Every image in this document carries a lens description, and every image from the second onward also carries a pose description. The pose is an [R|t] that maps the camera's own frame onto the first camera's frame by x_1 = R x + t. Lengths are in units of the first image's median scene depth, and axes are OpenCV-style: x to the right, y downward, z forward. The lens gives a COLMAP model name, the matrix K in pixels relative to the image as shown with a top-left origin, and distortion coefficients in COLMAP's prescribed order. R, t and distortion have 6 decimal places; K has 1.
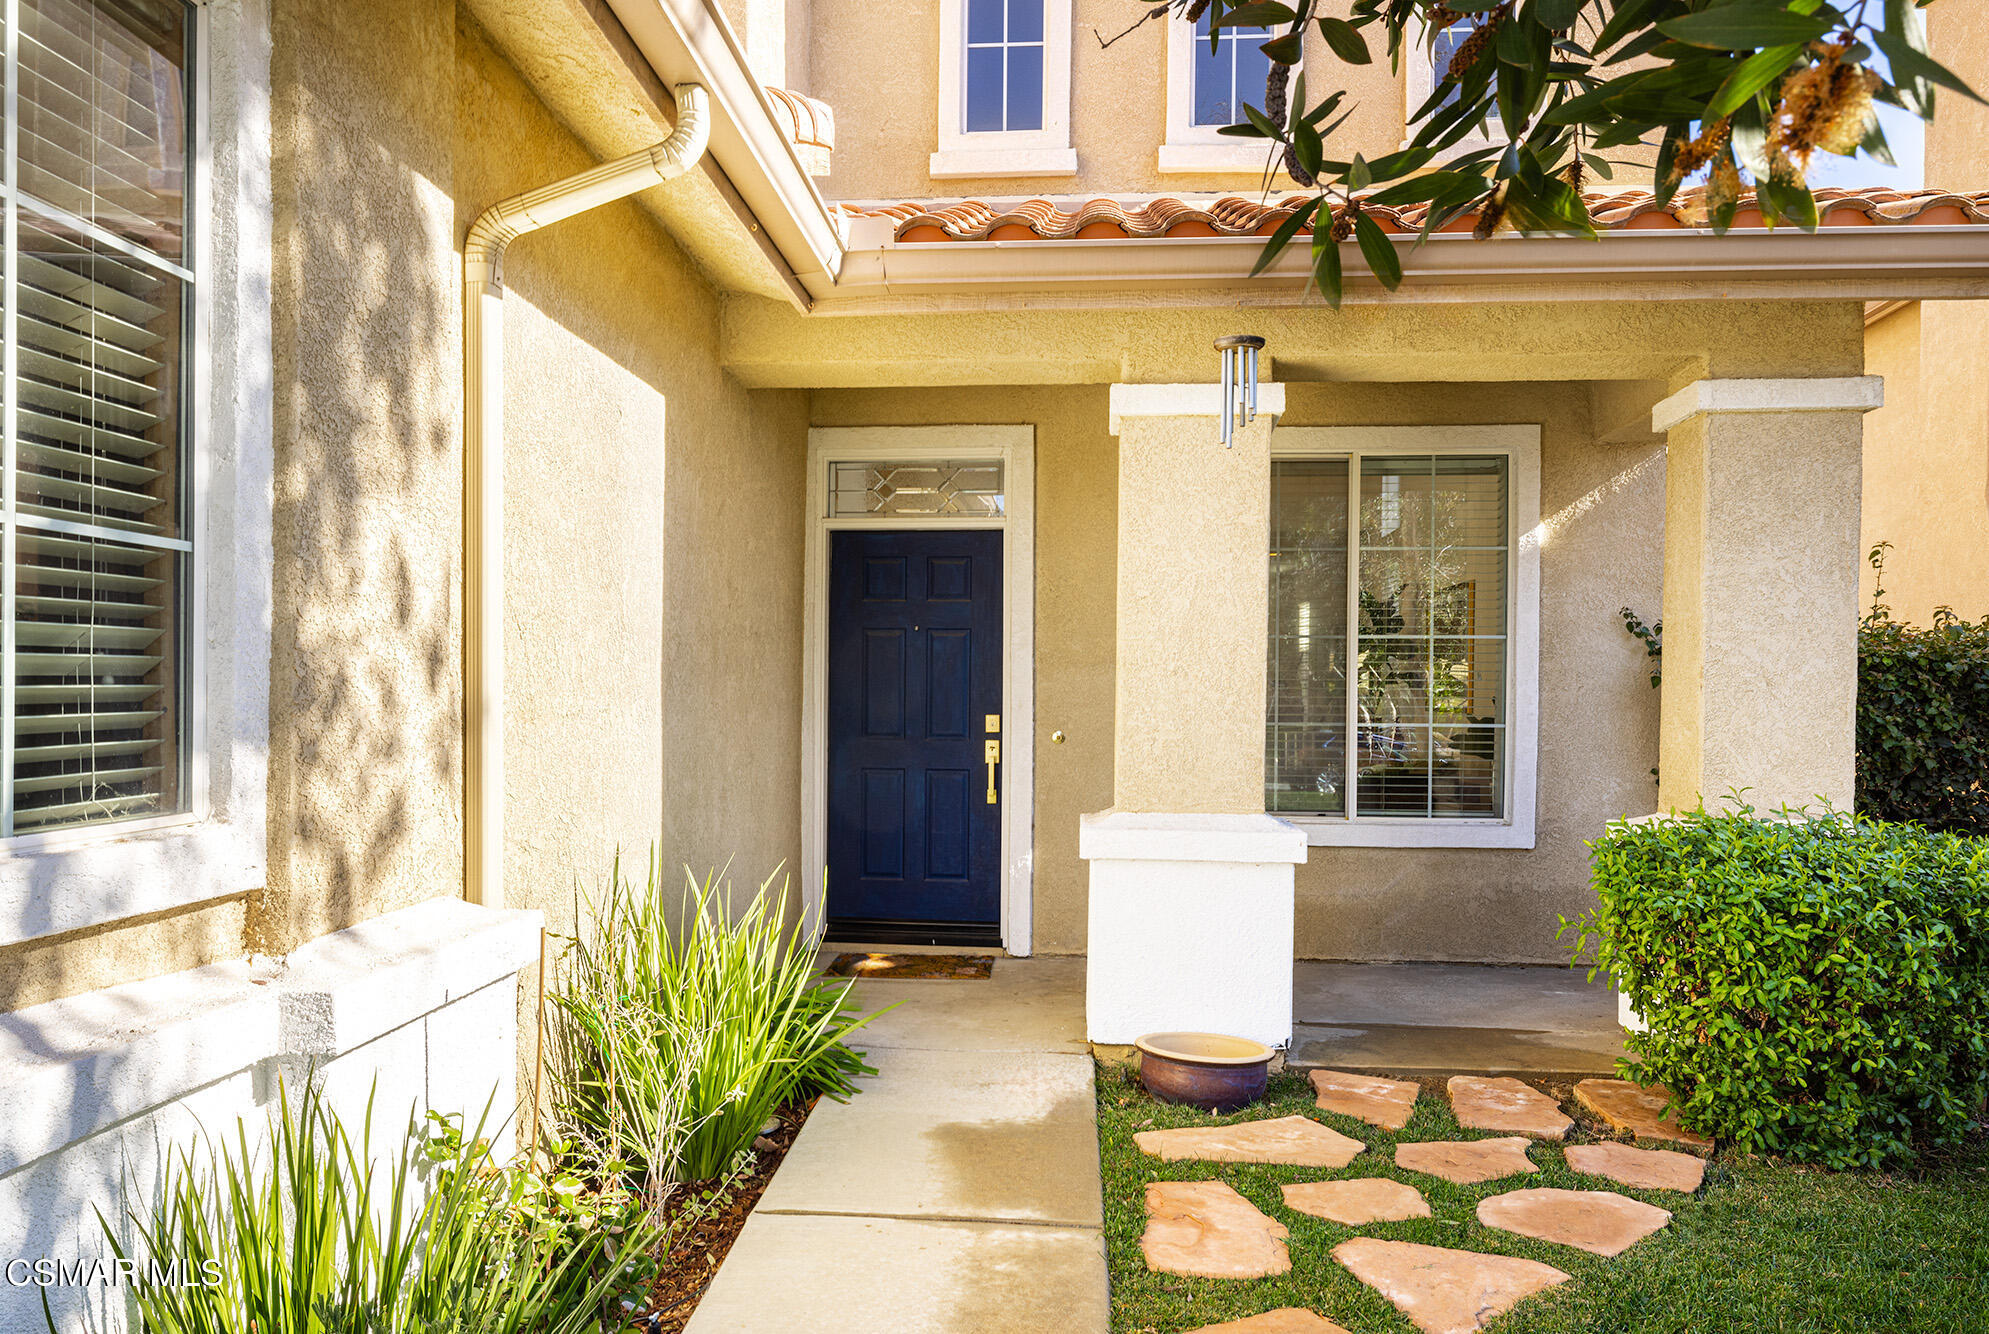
lens RADIAL K [[1228.5, 0, 1003.6], [0, 1228.5, 700.0], [0, 0, 1]] dist [-0.005411, -0.001481]
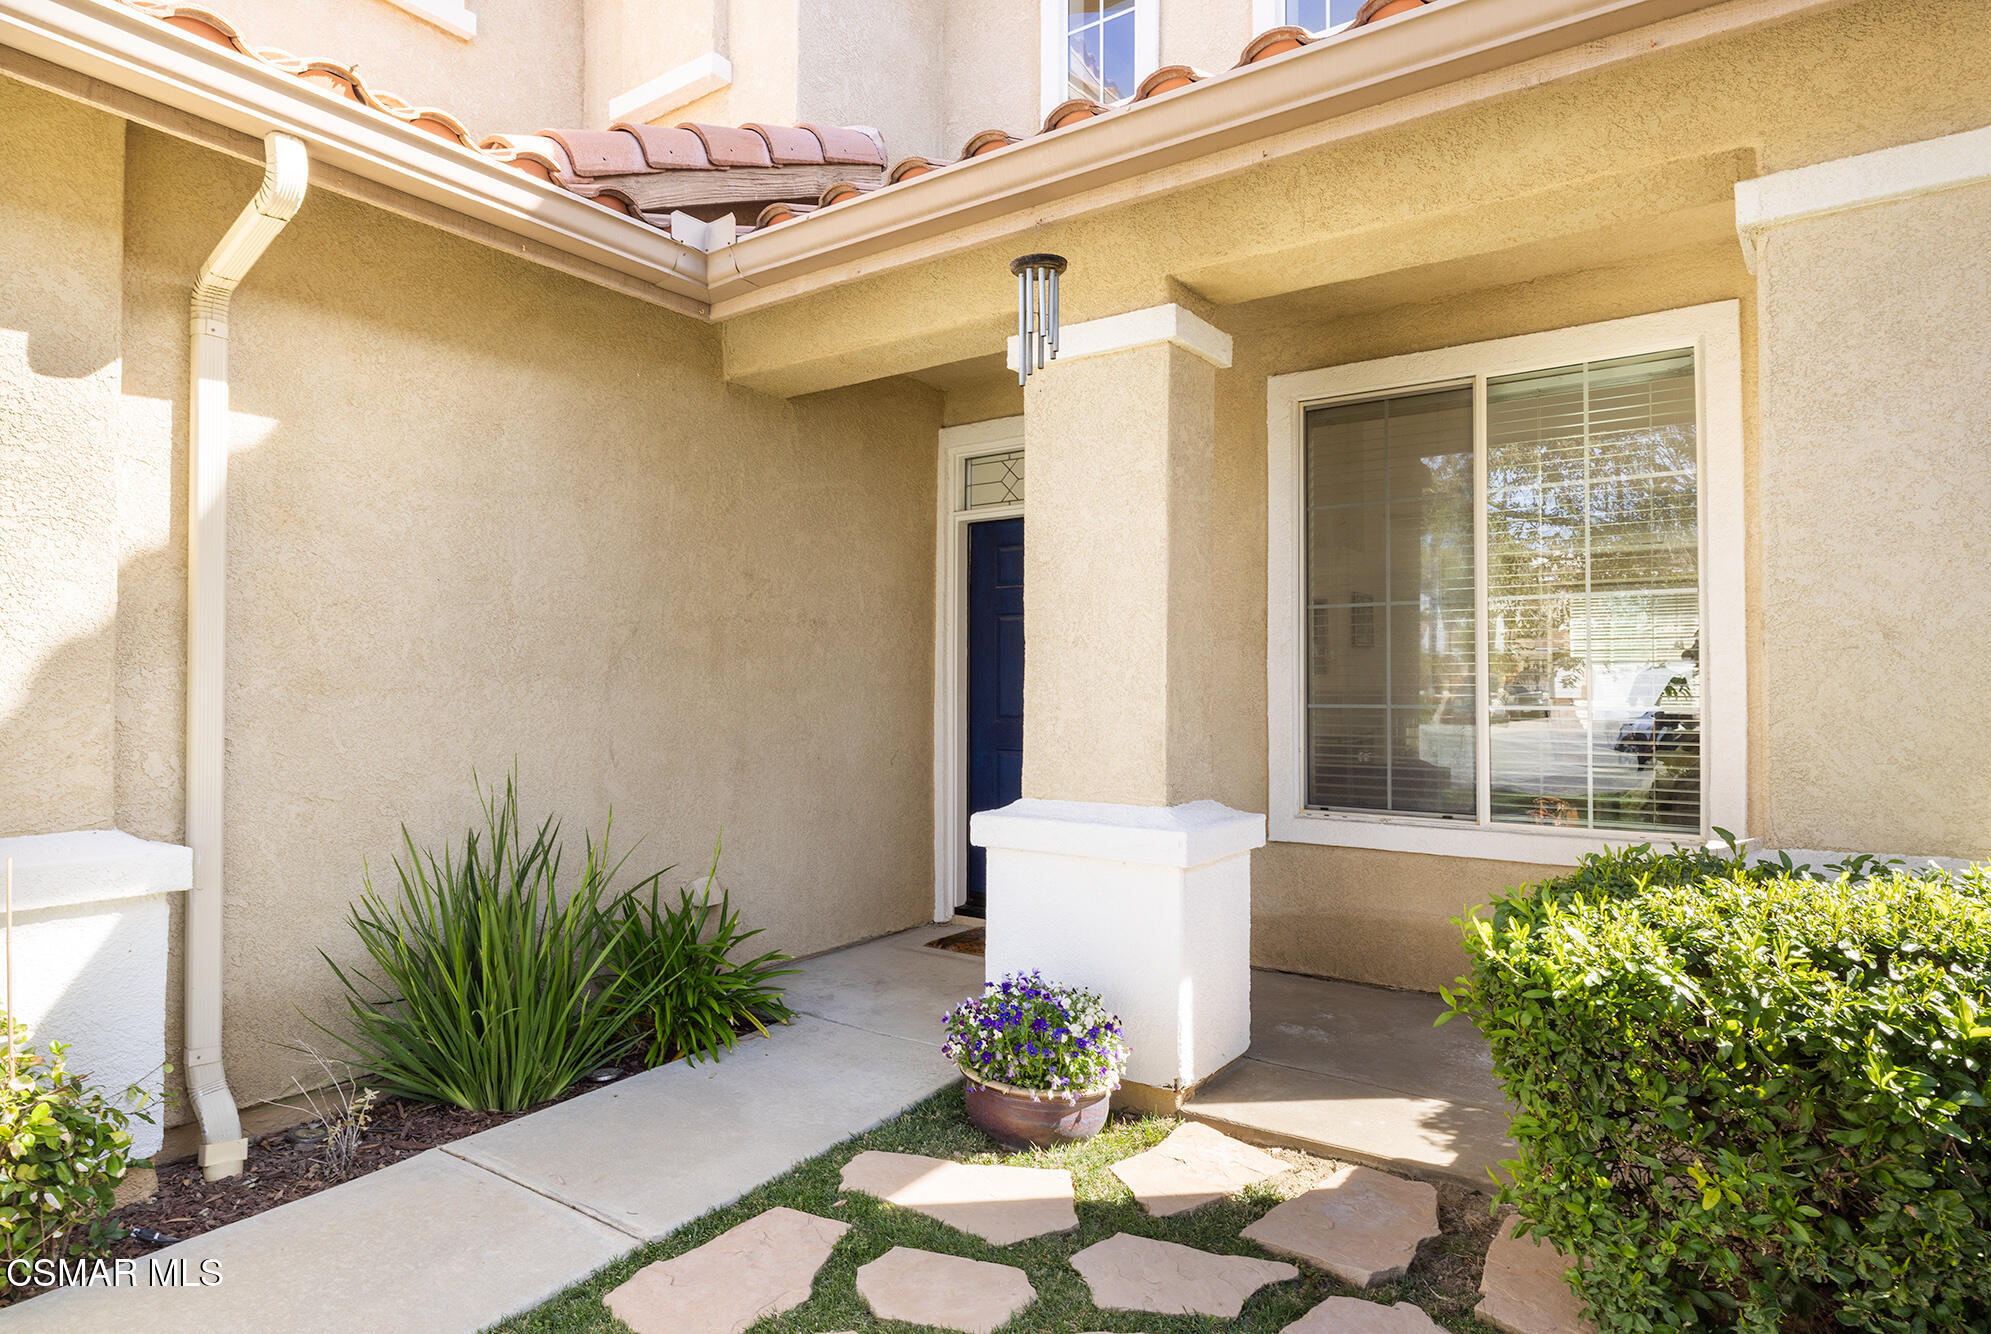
lens RADIAL K [[1097.5, 0, 1009.2], [0, 1097.5, 658.5], [0, 0, 1]] dist [-0.005194, -0.000671]
pose [[0.863494, -0.021020, -0.503921, 0.501897], [0.003751, 0.999371, -0.035260, 0.016293], [0.504345, 0.028556, 0.863030, 0.285054]]
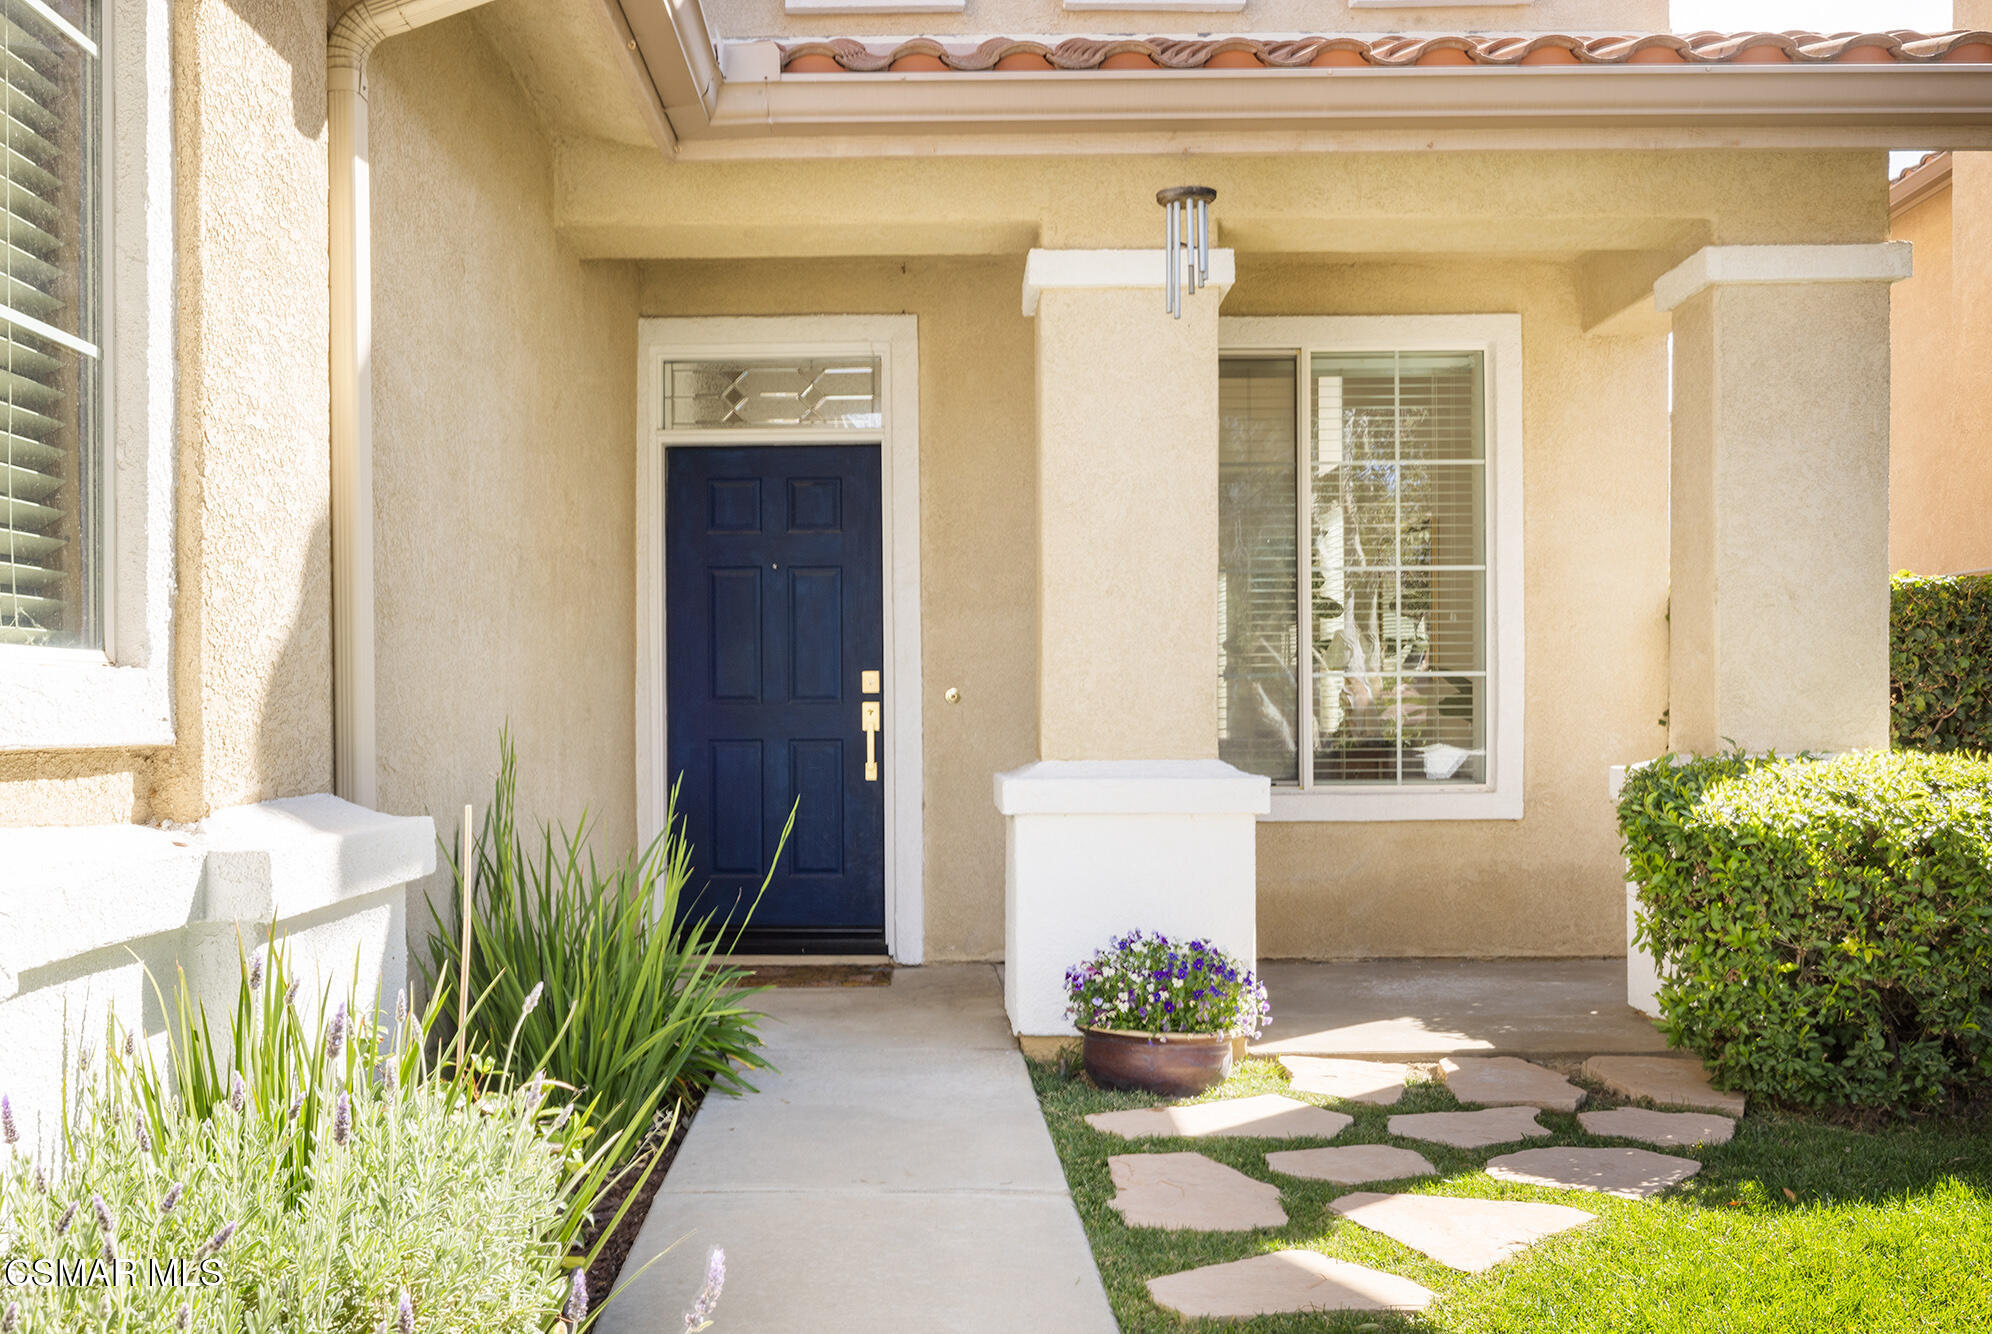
lens RADIAL K [[1602.9, 0, 919.5], [0, 1602.9, 716.2], [0, 0, 1]] dist [-0.007632, -0.003105]
pose [[0.997808, -0.014814, 0.064493, -0.062622], [0.015182, 0.999871, -0.005223, 0.065605], [-0.064407, 0.006191, 0.997904, -0.084604]]
